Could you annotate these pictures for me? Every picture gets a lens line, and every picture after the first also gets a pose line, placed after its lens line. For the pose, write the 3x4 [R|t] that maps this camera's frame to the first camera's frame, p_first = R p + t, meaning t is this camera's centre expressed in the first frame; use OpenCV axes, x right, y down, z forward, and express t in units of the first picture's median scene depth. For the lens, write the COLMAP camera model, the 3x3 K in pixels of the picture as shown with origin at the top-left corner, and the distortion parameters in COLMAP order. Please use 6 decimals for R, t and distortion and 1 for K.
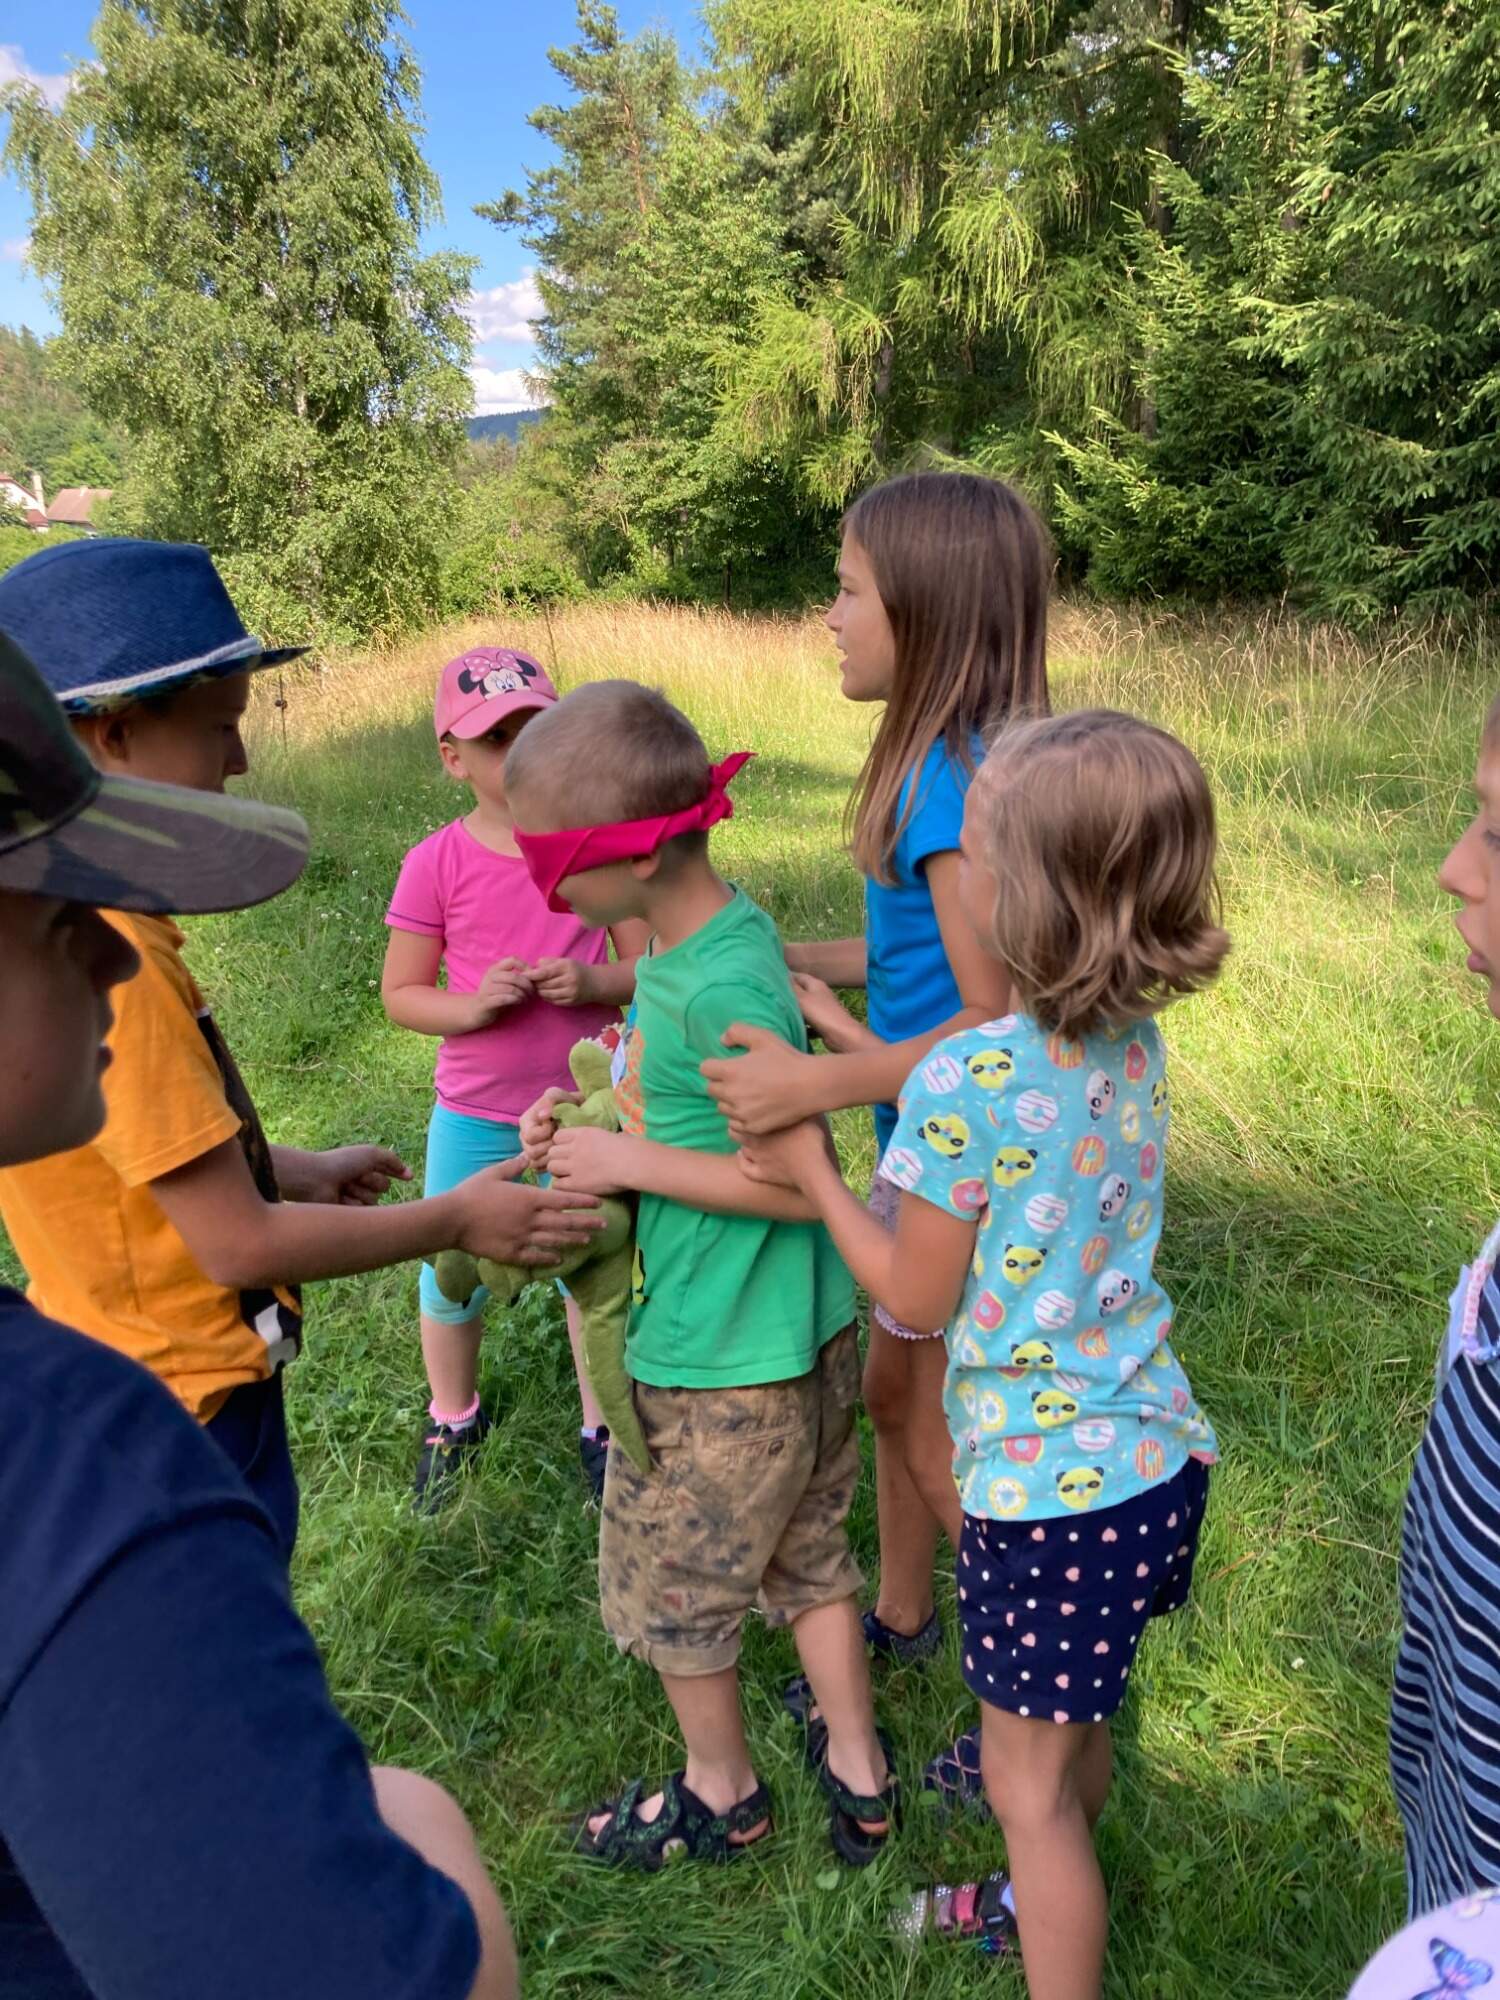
lens RADIAL K [[1571.3, 0, 750.0], [0, 1571.3, 1000.0], [0, 0, 1]] dist [0.005809, -0.004624]
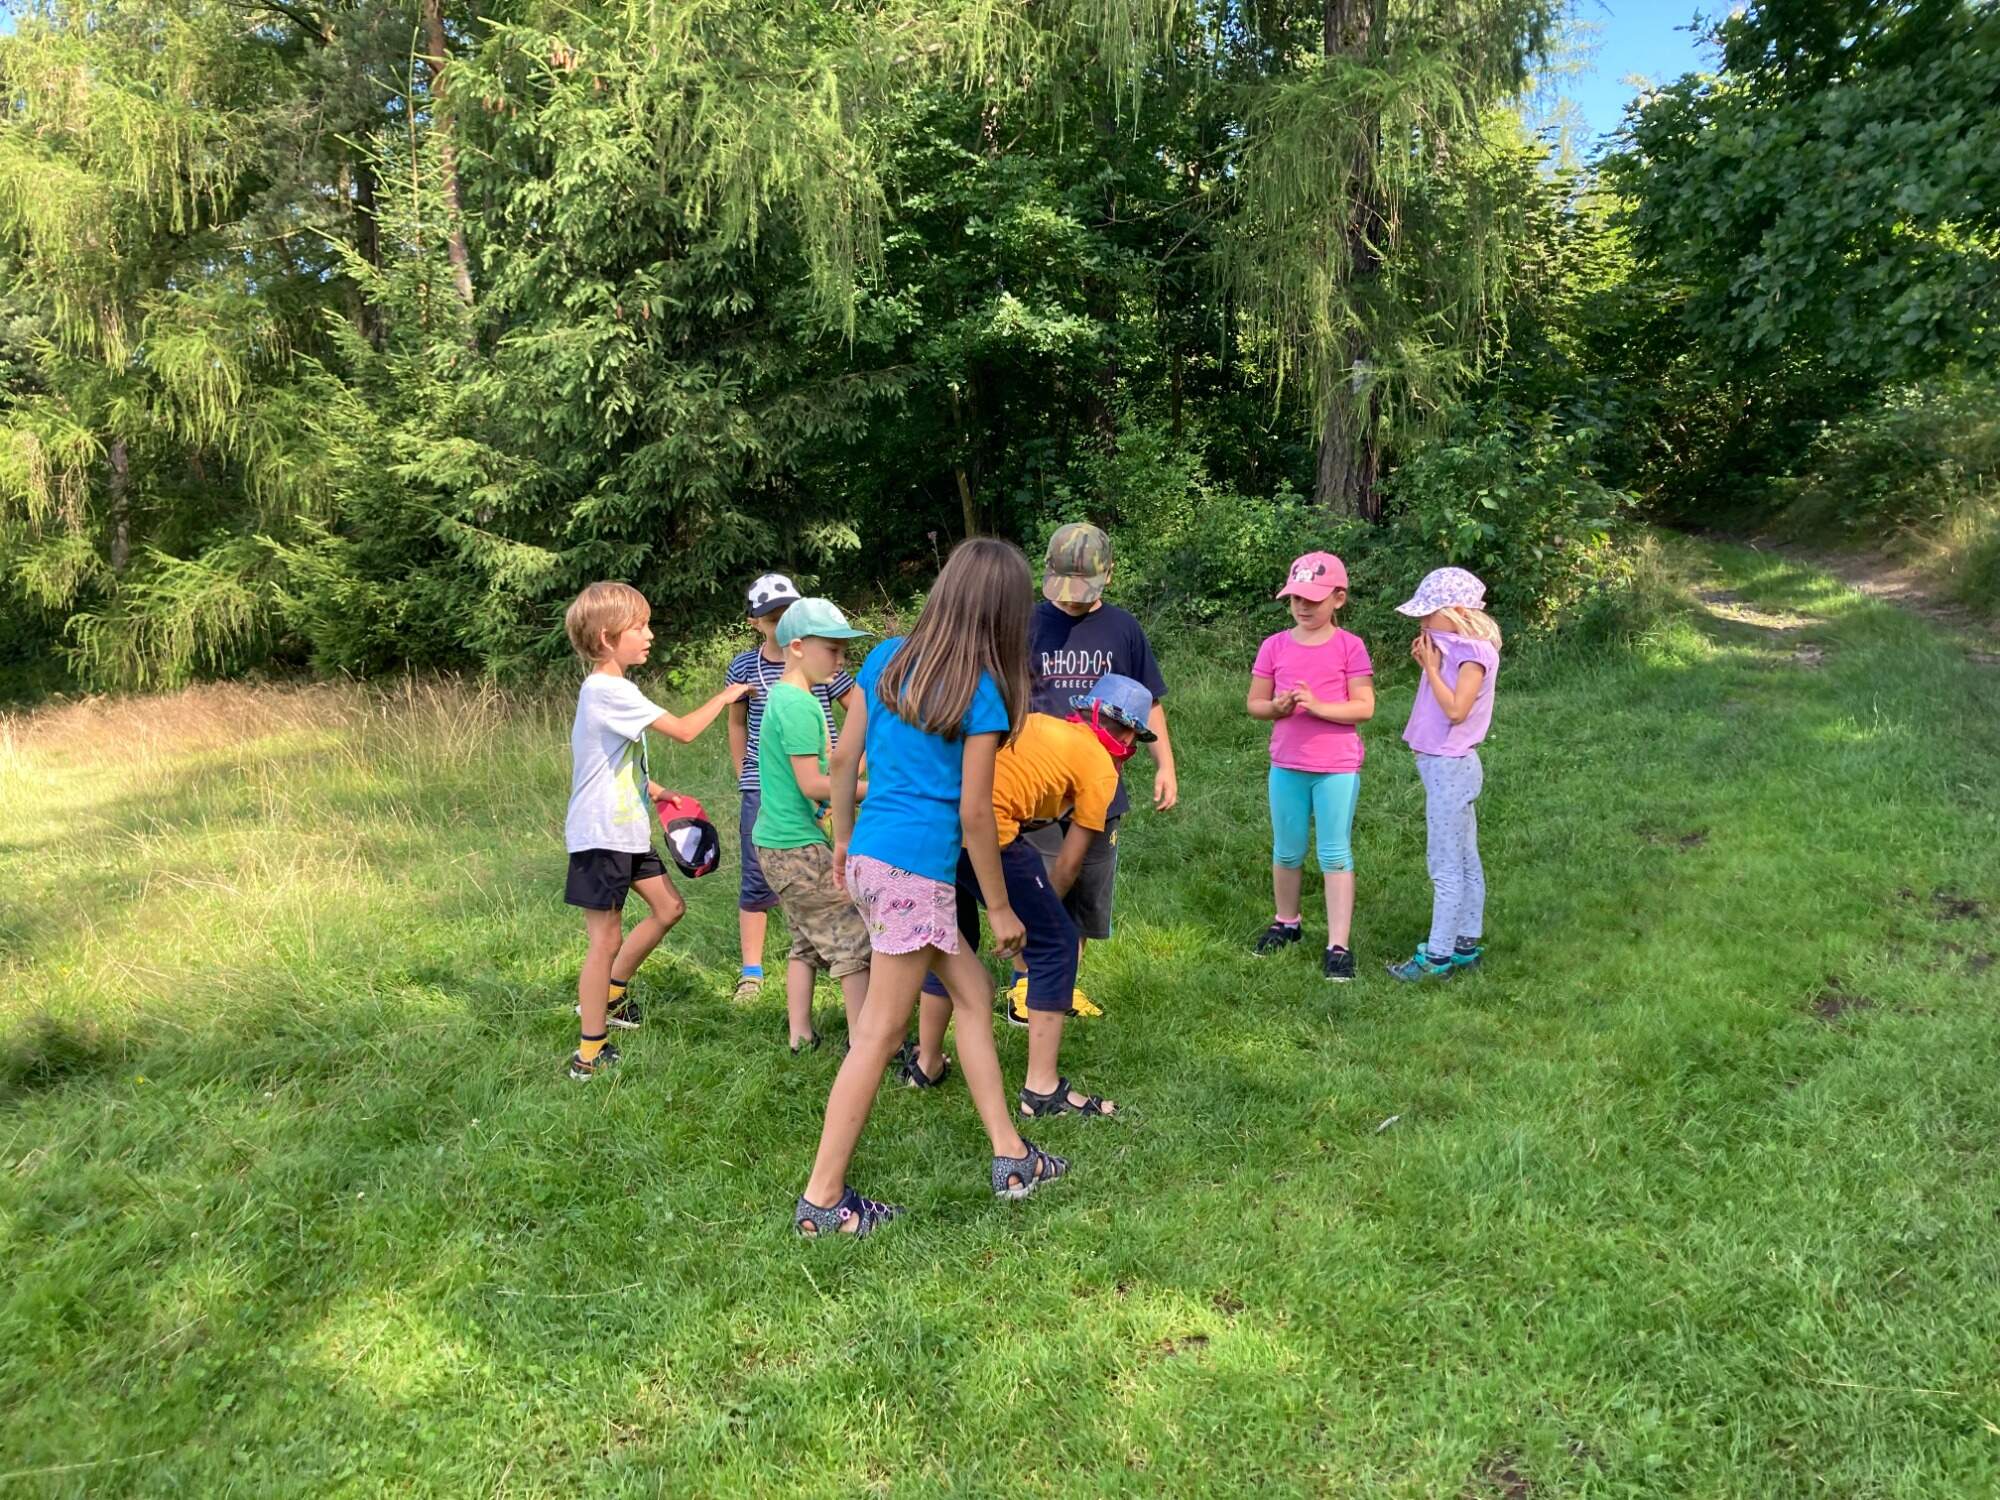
lens RADIAL K [[1571.3, 0, 1000.0], [0, 1571.3, 750.0], [0, 0, 1]] dist [0.005809, -0.004624]
pose [[0.853894, -0.071986, 0.515444, 0.034624], [0.175230, 0.972330, -0.154497, 0.032770], [-0.490060, 0.222245, 0.842881, -0.107618]]
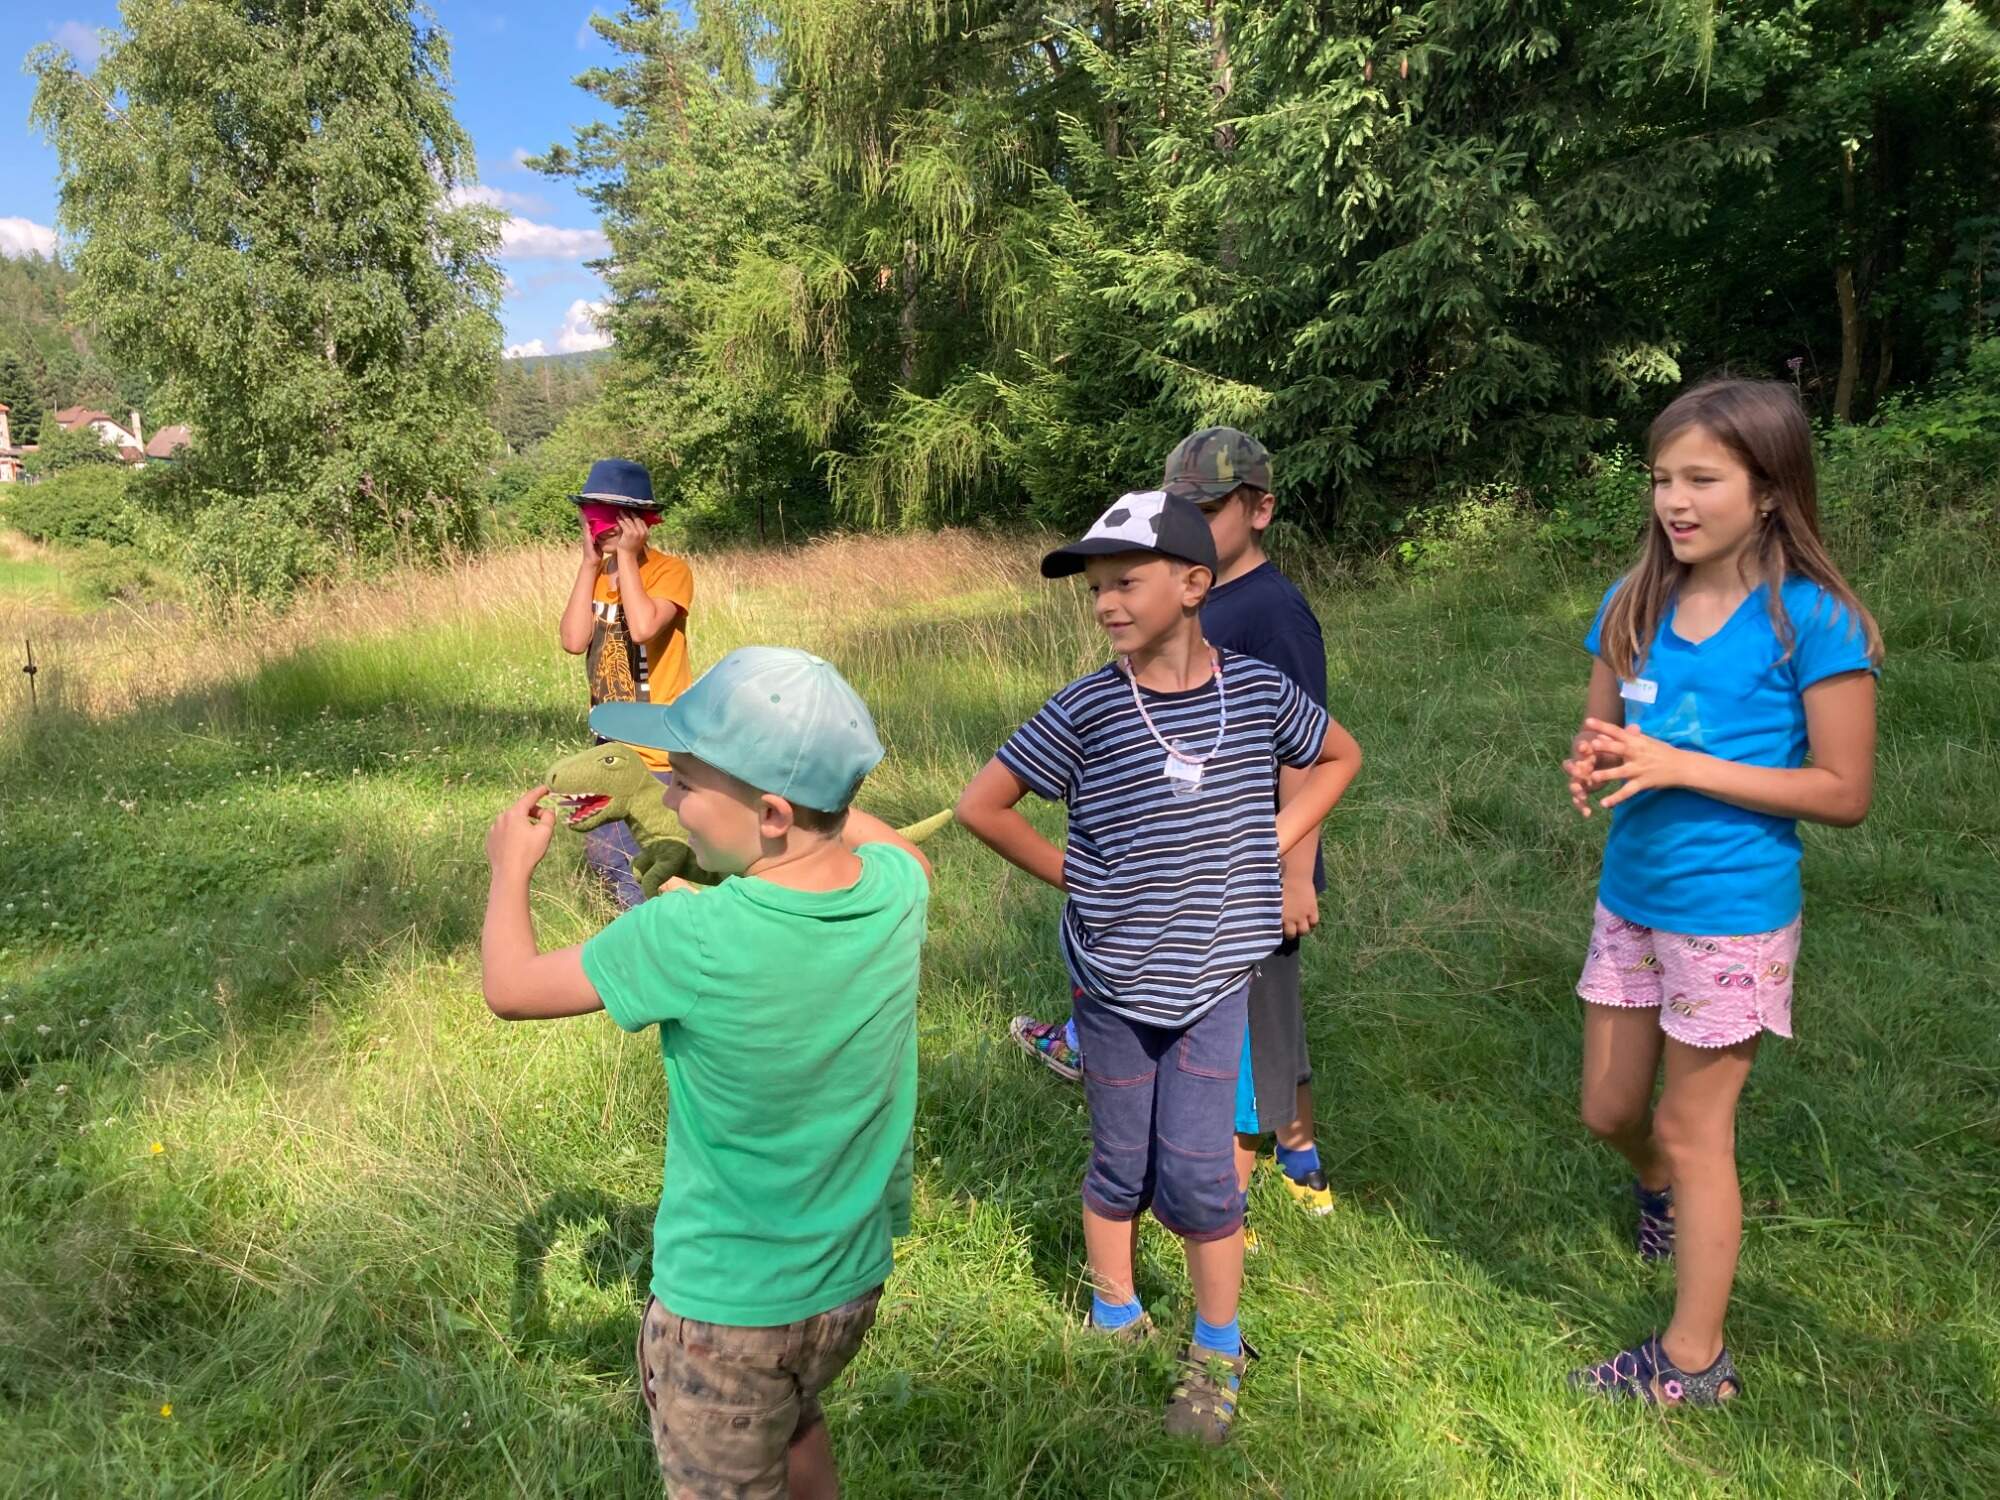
lens RADIAL K [[1560.6, 0, 1000.0], [0, 1560.6, 750.0], [0, 0, 1]] dist [0.007577, 0.009349]
pose [[0.998423, -0.026748, 0.049360, 0.094905], [0.031480, 0.994716, -0.097722, -0.008473], [-0.046486, 0.099122, 0.993989, -0.000002]]
